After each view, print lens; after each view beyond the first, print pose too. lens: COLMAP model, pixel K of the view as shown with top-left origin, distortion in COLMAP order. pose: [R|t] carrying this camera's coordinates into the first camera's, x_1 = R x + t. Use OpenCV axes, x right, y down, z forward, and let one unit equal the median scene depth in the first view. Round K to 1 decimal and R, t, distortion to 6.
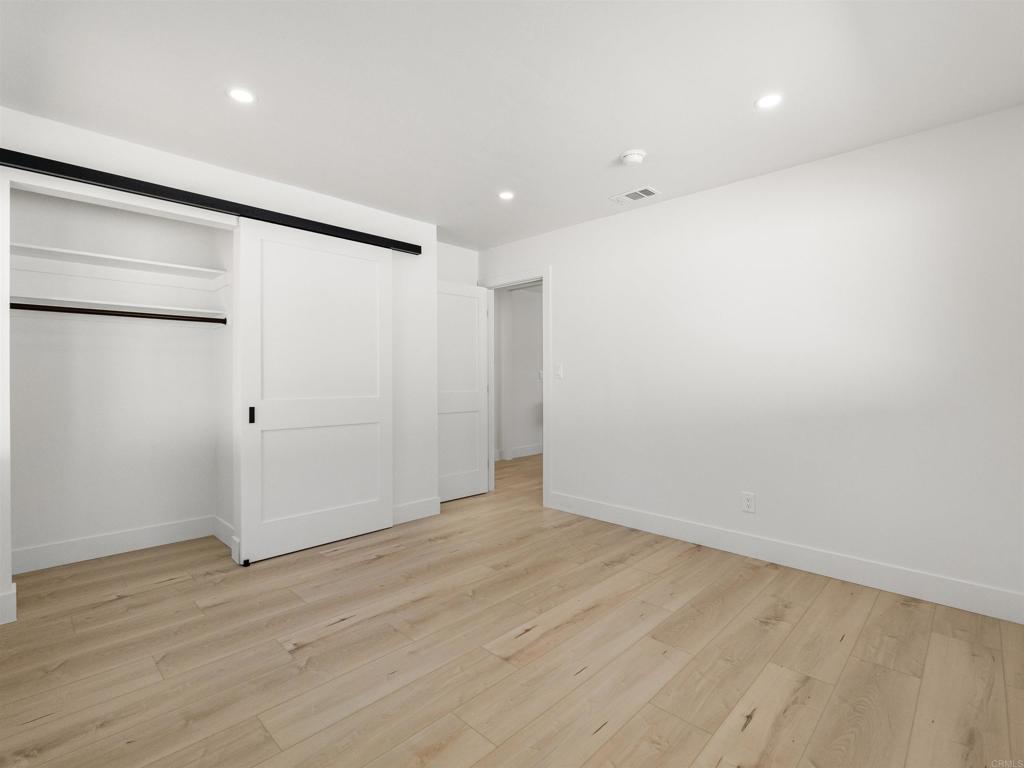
lens RADIAL K [[485.2, 0, 507.0], [0, 485.2, 380.5], [0, 0, 1]] dist [-0.002563, 0.000133]
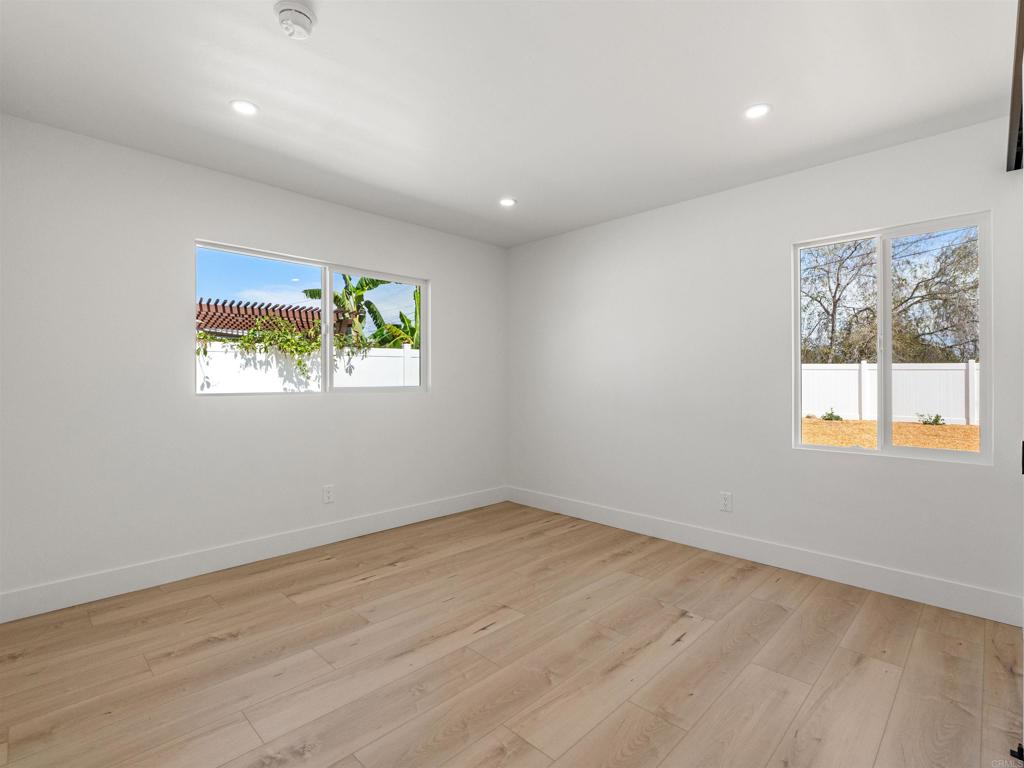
lens RADIAL K [[485.2, 0, 507.0], [0, 485.2, 380.5], [0, 0, 1]] dist [-0.002563, 0.000133]
pose [[-0.999978, -0.002063, 0.006256, -0.012784], [-0.002022, 0.999977, 0.006464, -0.012788], [-0.006269, 0.006451, -0.999960, 2.012607]]
